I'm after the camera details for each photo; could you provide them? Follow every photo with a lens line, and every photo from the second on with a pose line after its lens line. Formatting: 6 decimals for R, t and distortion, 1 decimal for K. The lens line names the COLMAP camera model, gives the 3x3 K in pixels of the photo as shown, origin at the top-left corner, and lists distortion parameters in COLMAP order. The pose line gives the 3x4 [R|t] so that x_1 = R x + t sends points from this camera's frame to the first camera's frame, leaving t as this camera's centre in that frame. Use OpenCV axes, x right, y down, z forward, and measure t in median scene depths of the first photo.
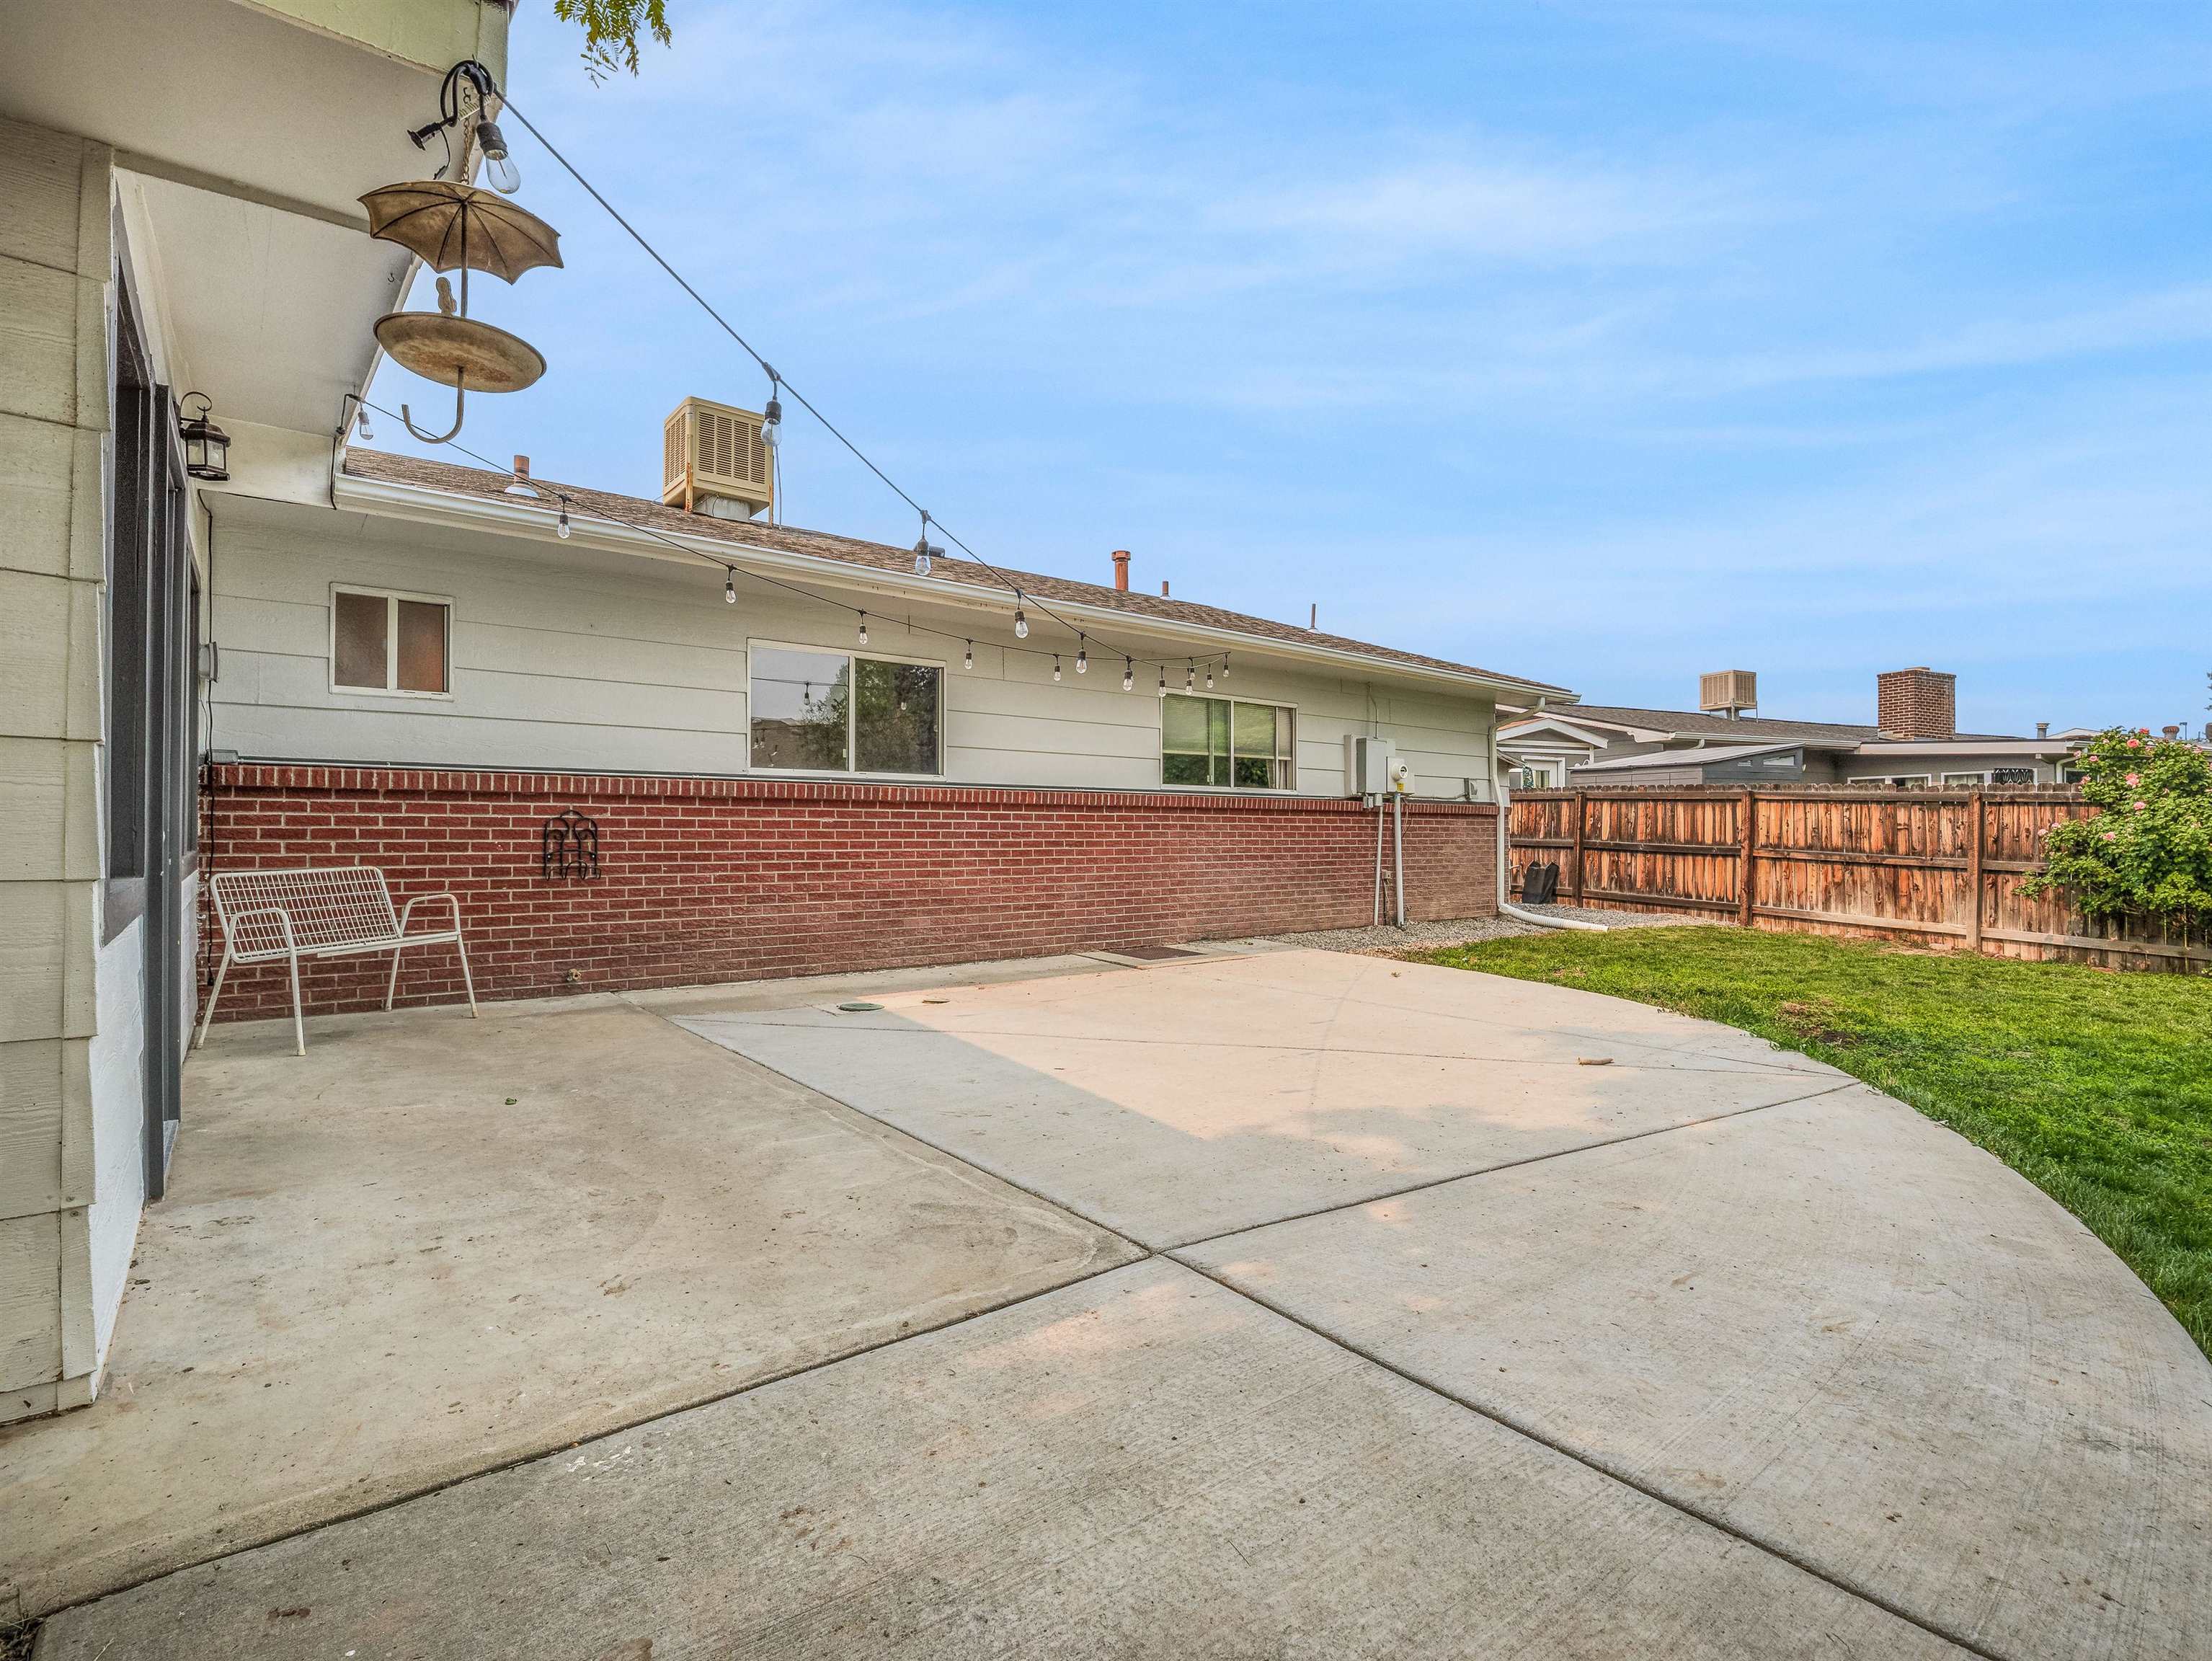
lens RADIAL K [[1054.7, 0, 1084.5], [0, 1054.7, 830.3], [0, 0, 1]] dist [-0.005781, -0.001468]
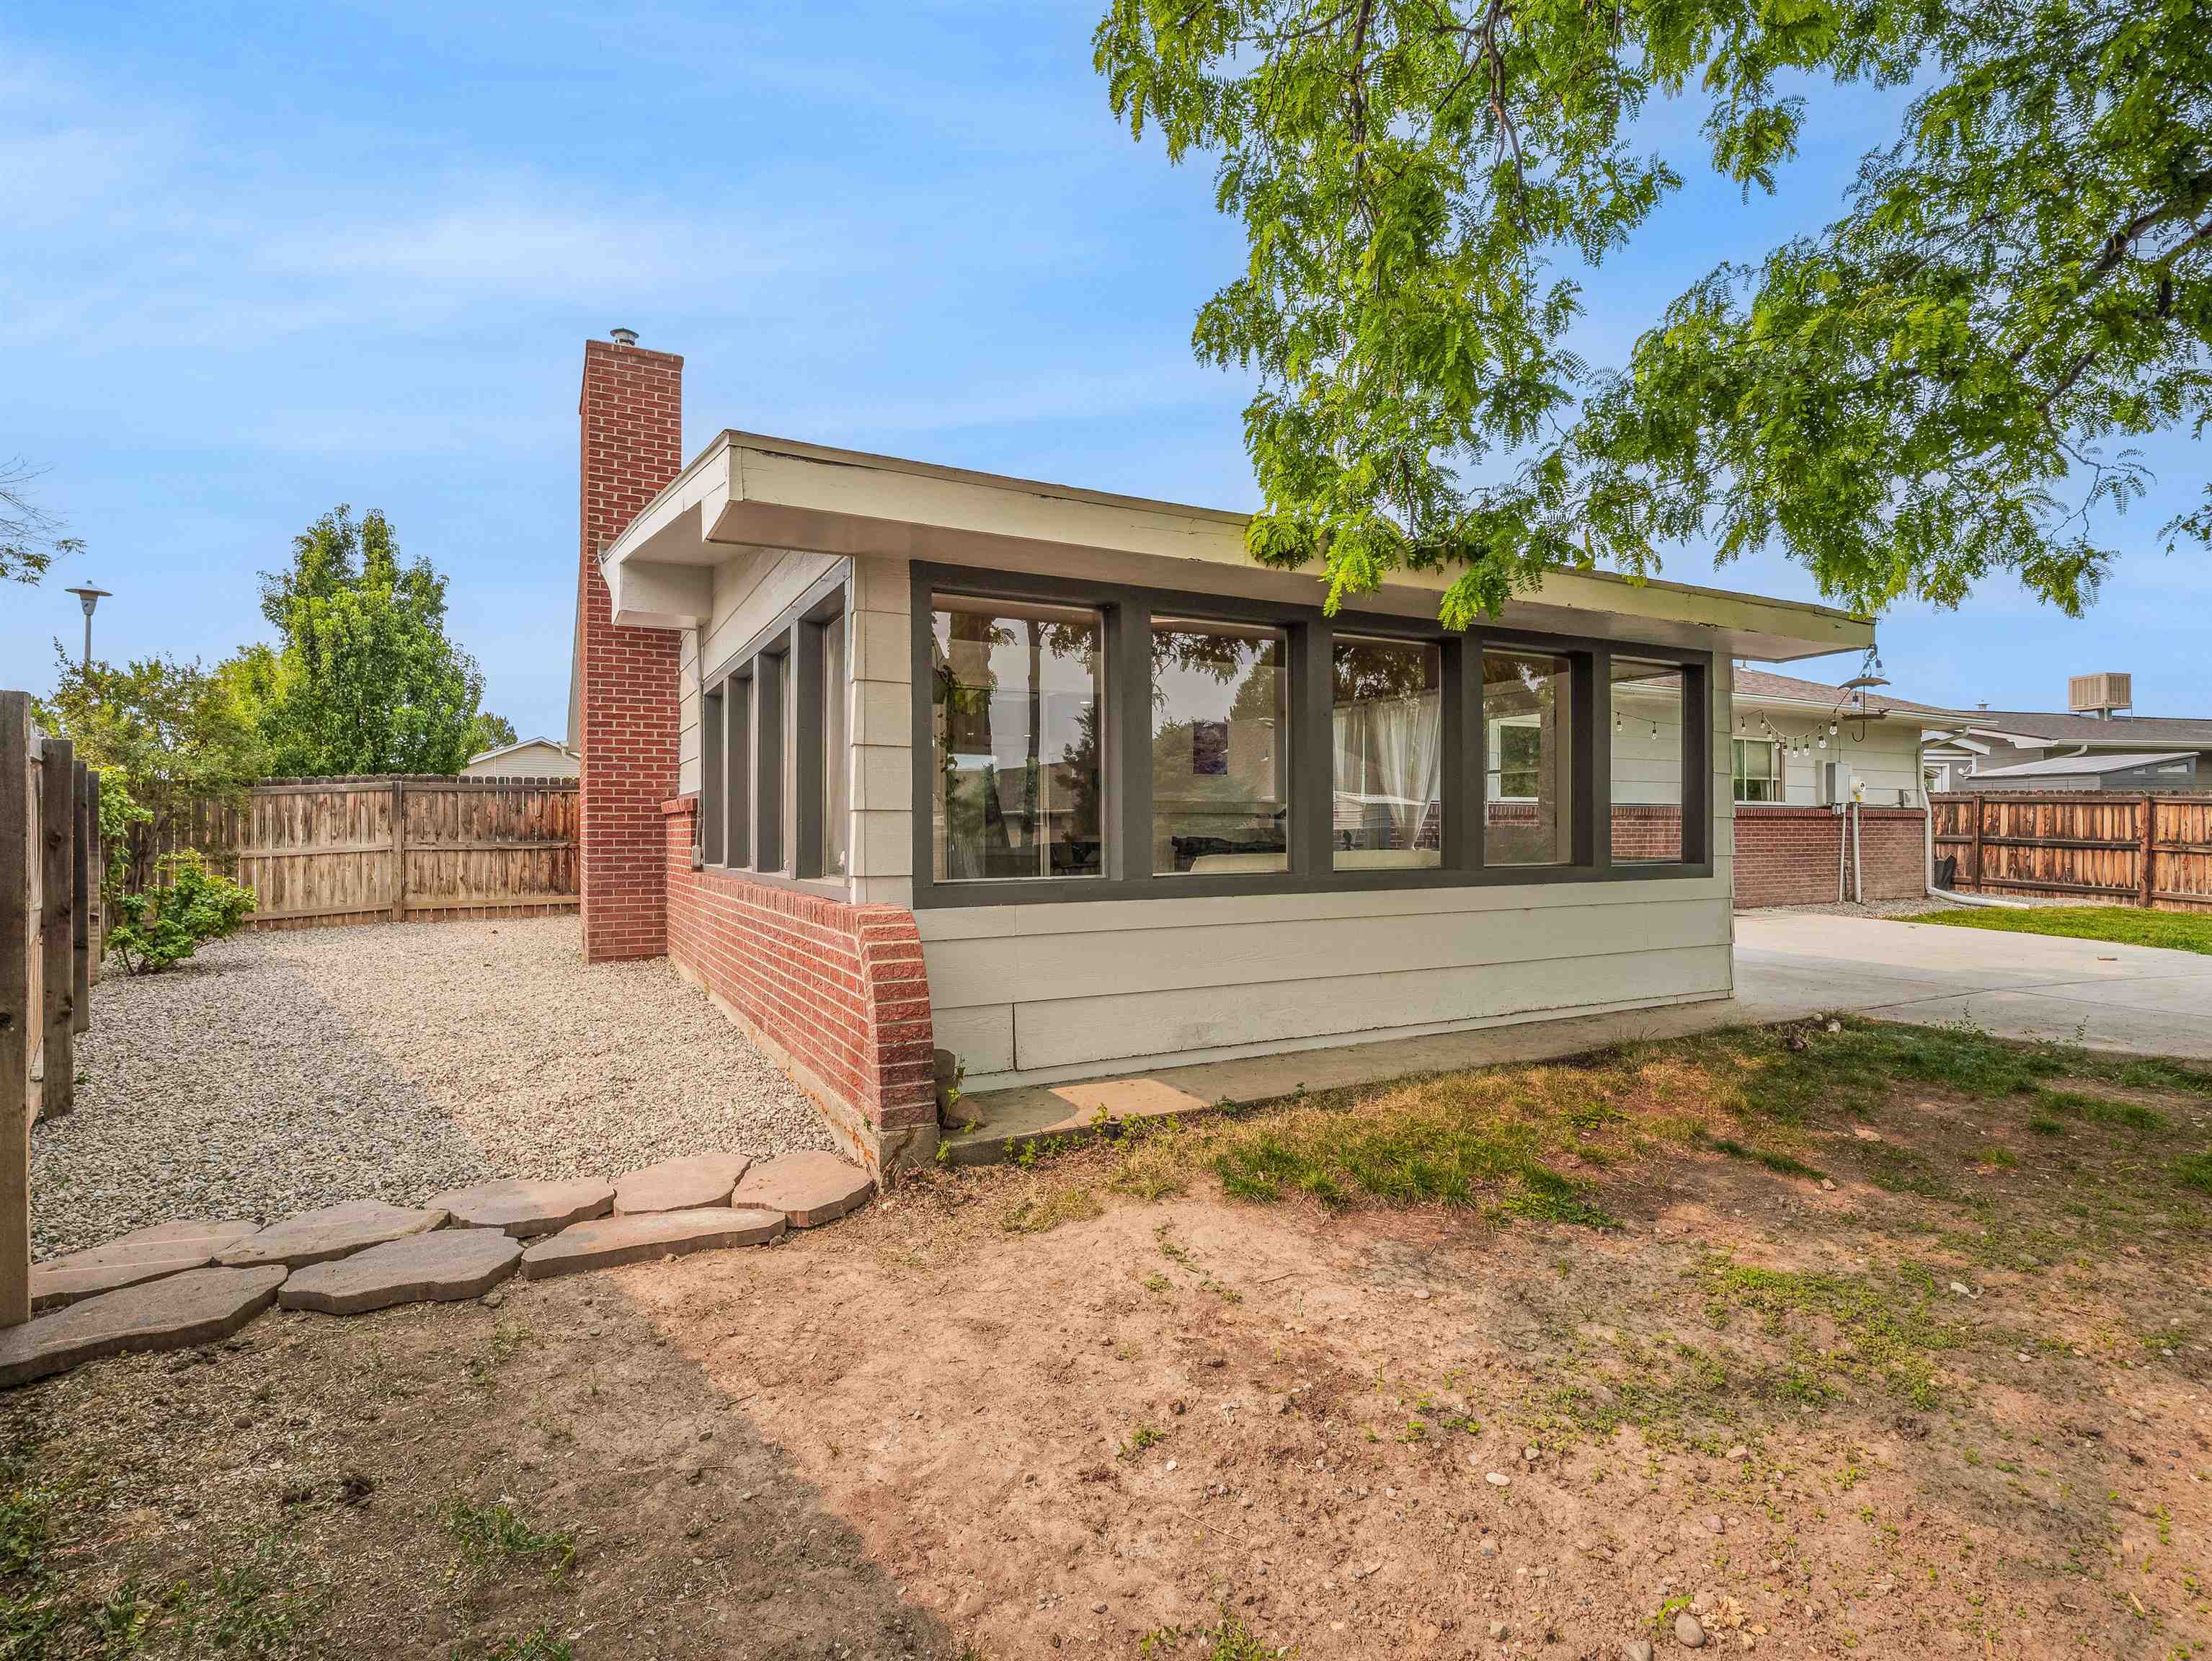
lens RADIAL K [[1054.7, 0, 1116.2], [0, 1054.7, 834.8], [0, 0, 1]] dist [-0.005781, -0.001468]
pose [[0.983312, -0.000636, -0.181926, -0.299456], [0.002566, 0.999943, 0.010373, -0.008301], [0.181909, -0.010667, 0.983258, -0.378807]]
